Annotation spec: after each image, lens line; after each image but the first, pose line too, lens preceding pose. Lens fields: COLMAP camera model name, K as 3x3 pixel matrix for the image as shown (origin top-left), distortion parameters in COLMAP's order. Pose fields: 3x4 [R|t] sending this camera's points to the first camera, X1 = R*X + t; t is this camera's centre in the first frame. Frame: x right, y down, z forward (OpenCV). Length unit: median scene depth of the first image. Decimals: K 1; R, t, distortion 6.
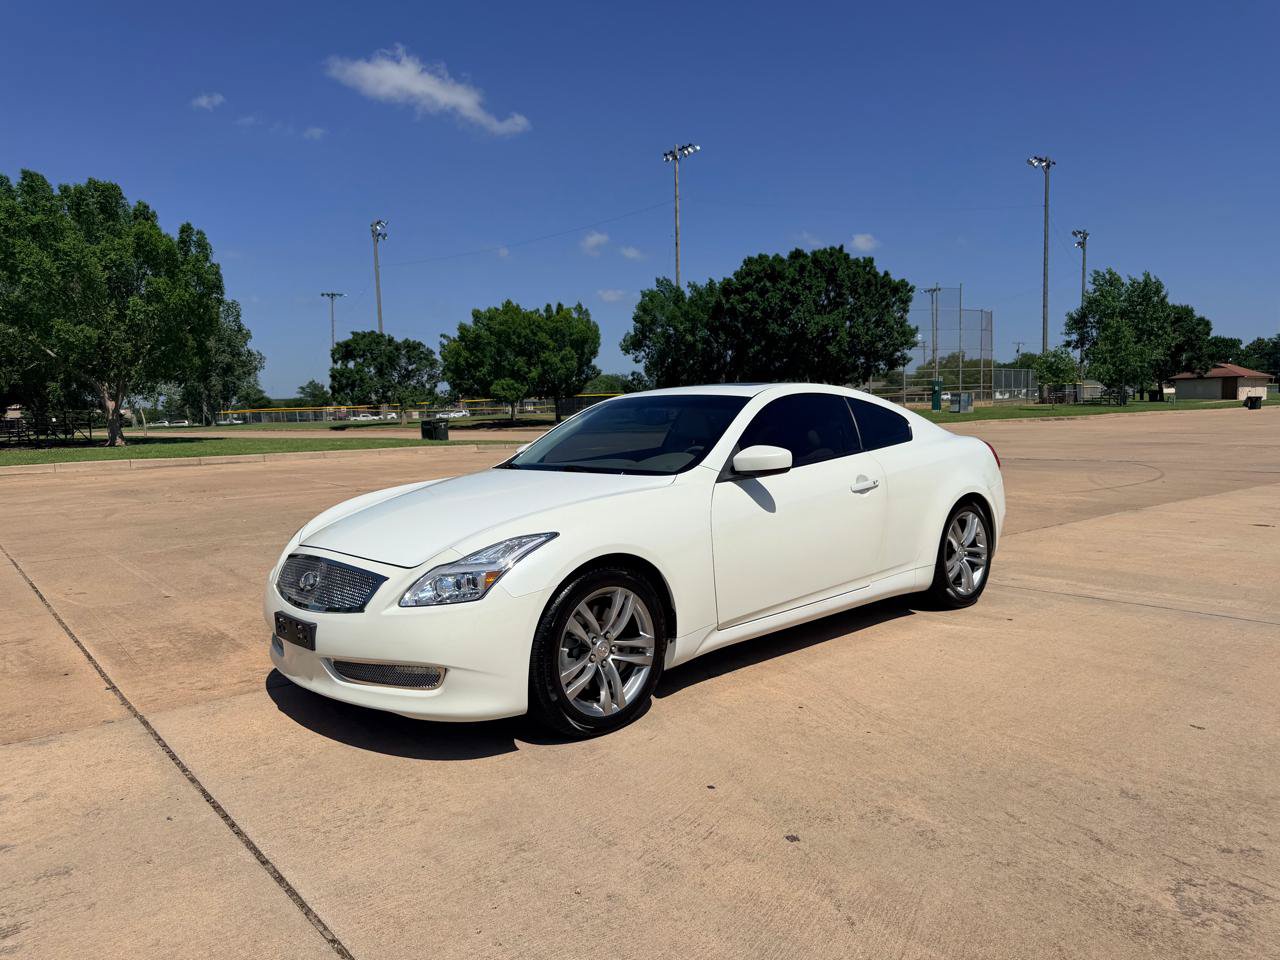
lens RADIAL K [[904.5, 0, 642.2], [0, 904.5, 491.6], [0, 0, 1]] dist [0.037397, -0.047760]
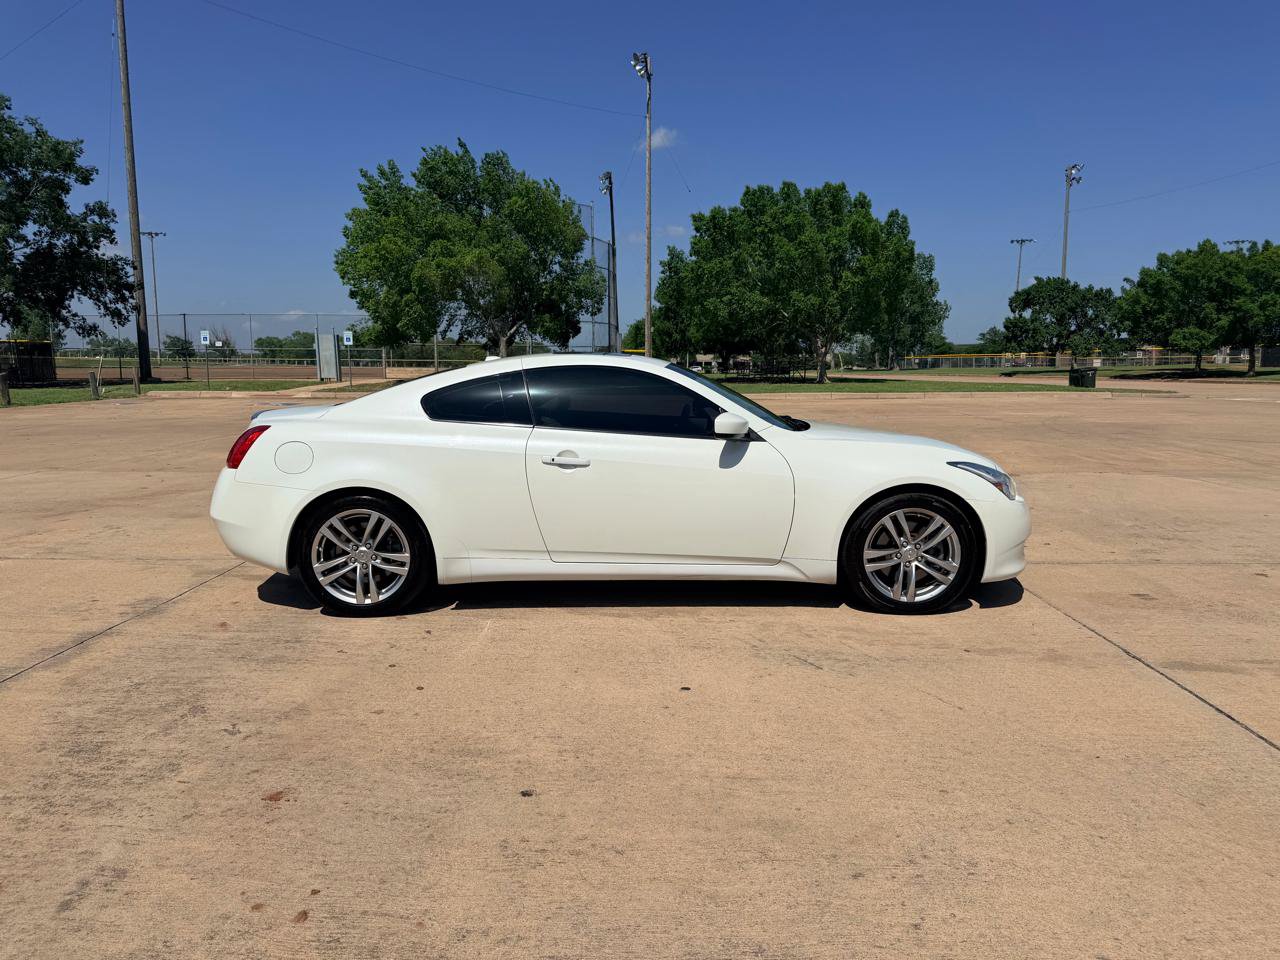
lens RADIAL K [[904.5, 0, 643.6], [0, 904.5, 488.3], [0, 0, 1]] dist [0.037397, -0.047760]
pose [[0.757110, 0.108824, -0.644160, 0.053546], [-0.073199, 0.993950, 0.081884, 0.007693], [0.649174, -0.014844, 0.760495, -0.101720]]
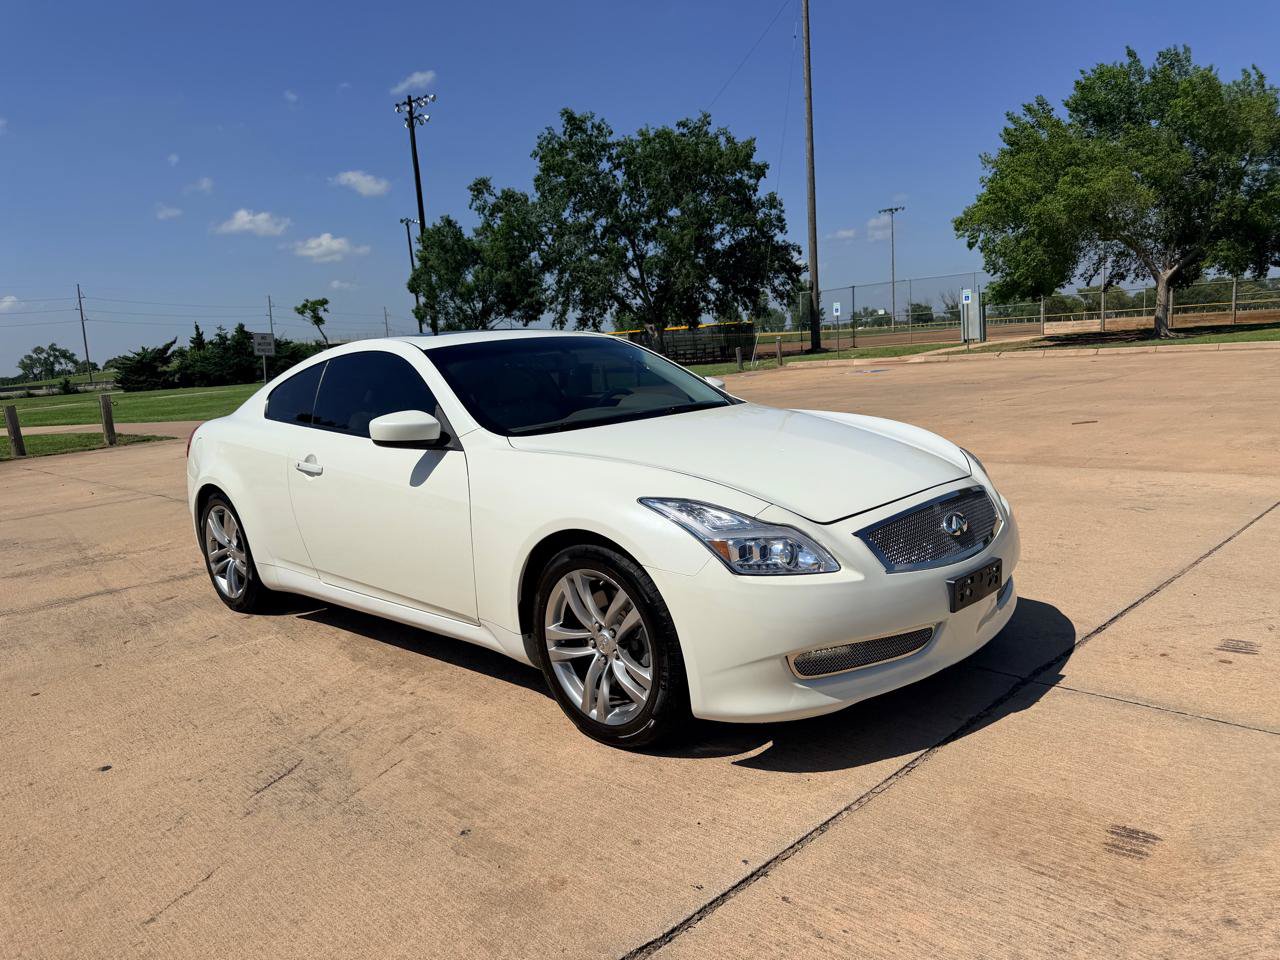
lens RADIAL K [[904.5, 0, 645.7], [0, 904.5, 486.0], [0, 0, 1]] dist [0.037397, -0.047760]
pose [[0.090572, 0.163316, -0.982408, 0.066809], [-0.023106, 0.986541, 0.161873, 0.002004], [0.995622, 0.008038, 0.093126, -0.026719]]
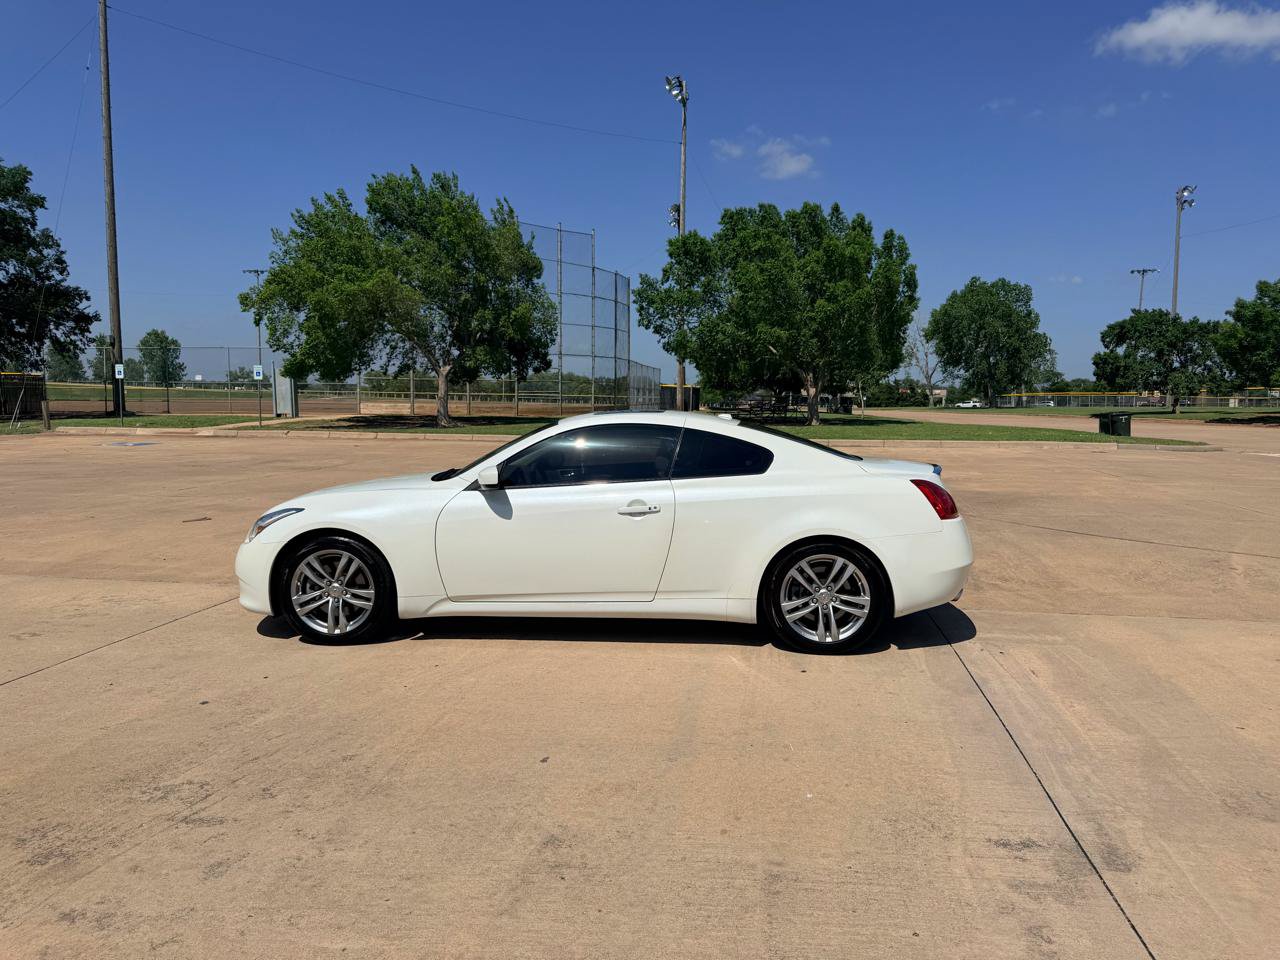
lens RADIAL K [[904.5, 0, 648.3], [0, 904.5, 491.4], [0, 0, 1]] dist [0.037397, -0.047760]
pose [[0.667434, 0.102983, -0.737513, 0.088498], [-0.088526, 0.994341, 0.058732, -0.007807], [0.739388, 0.026089, 0.672774, 0.022550]]
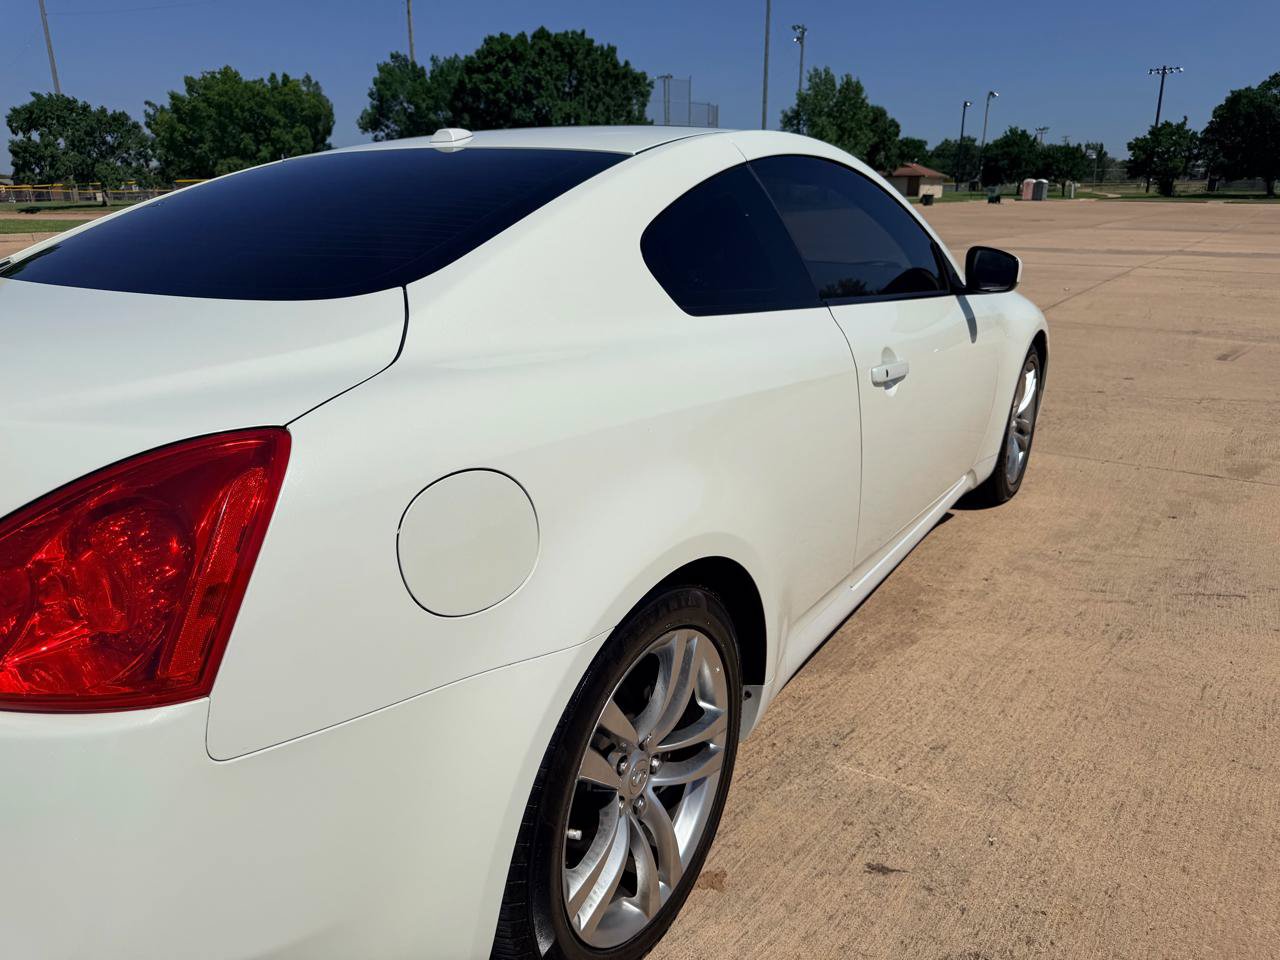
lens RADIAL K [[904.5, 0, 641.1], [0, 904.5, 485.0], [0, 0, 1]] dist [0.037397, -0.047760]
pose [[0.960579, -0.066535, 0.269926, -0.023099], [0.007499, 0.976786, 0.214084, 0.008749], [-0.277904, -0.203621, 0.938780, -0.078407]]
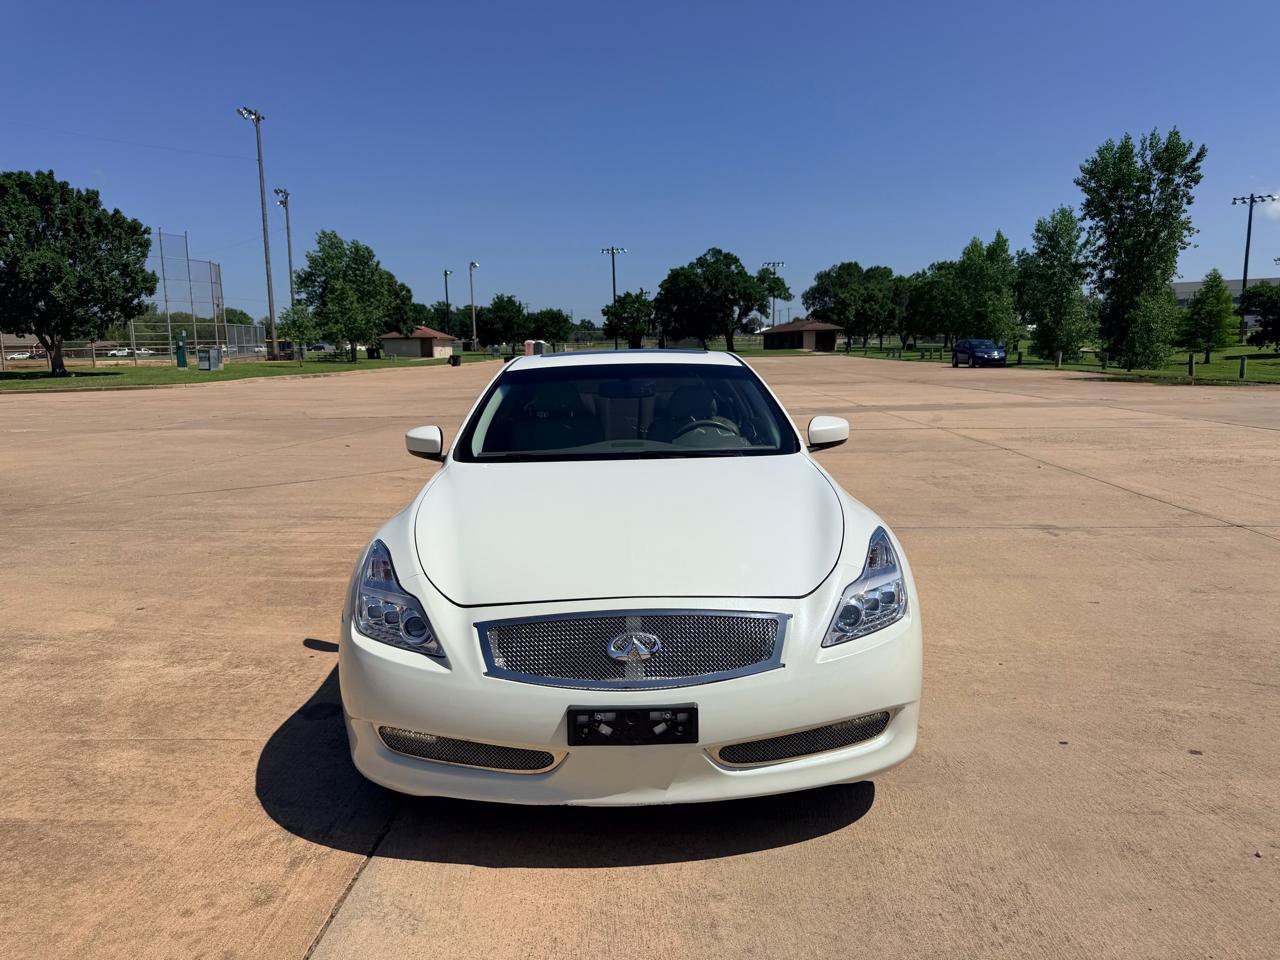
lens RADIAL K [[904.5, 0, 636.6], [0, 904.5, 483.1], [0, 0, 1]] dist [0.037397, -0.047760]
pose [[0.674449, -0.099382, 0.731602, -0.054019], [0.071141, 0.995036, 0.069583, -0.004550], [-0.734886, 0.005116, 0.678172, 0.034632]]
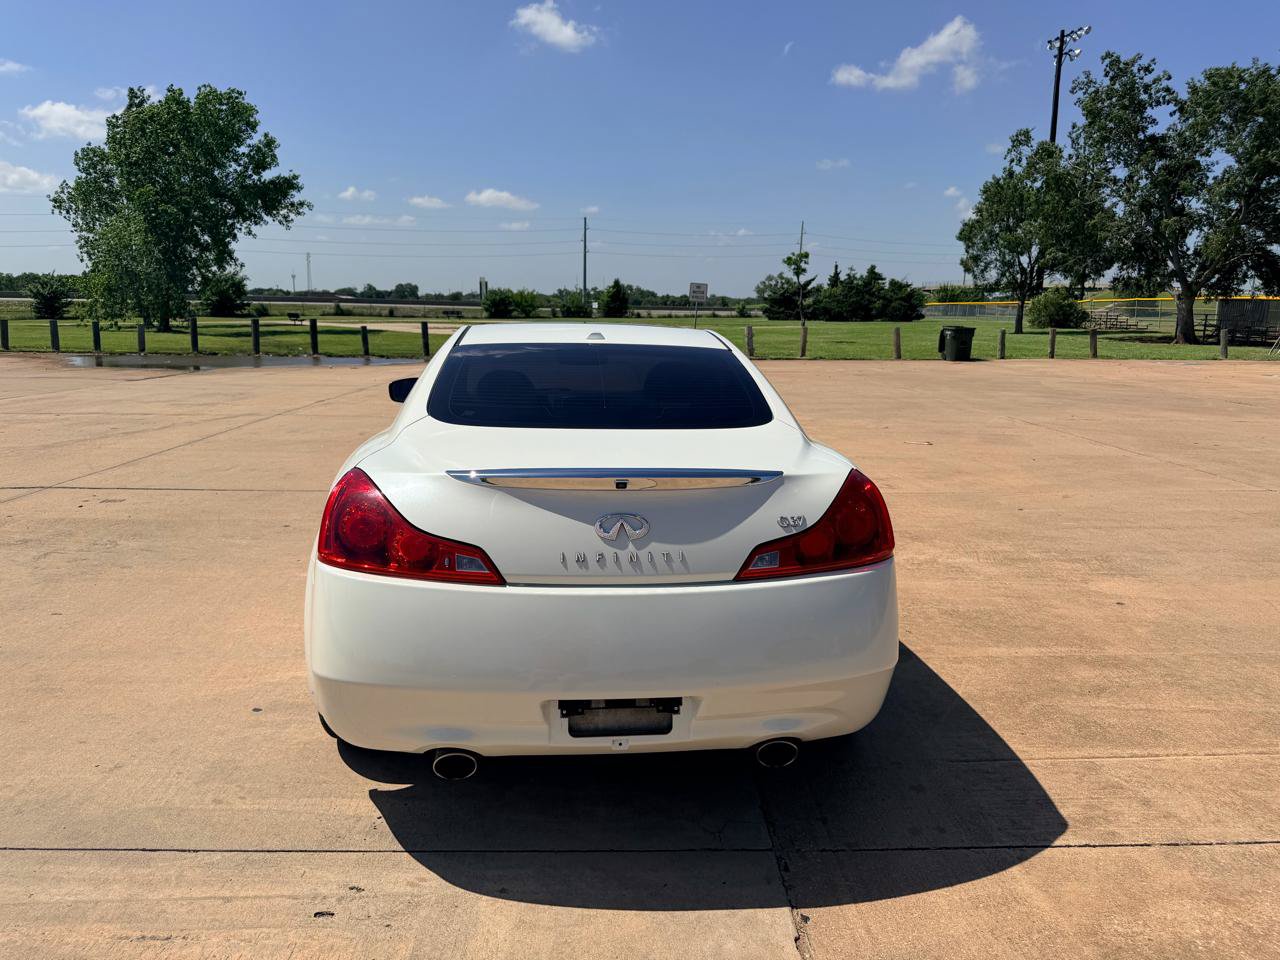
lens RADIAL K [[904.5, 0, 647.0], [0, 904.5, 488.2], [0, 0, 1]] dist [0.037397, -0.047760]
pose [[-0.608823, 0.165966, -0.775752, 0.064174], [-0.072837, 0.962046, 0.262985, -0.017308], [0.789956, 0.216615, -0.573627, 0.141197]]
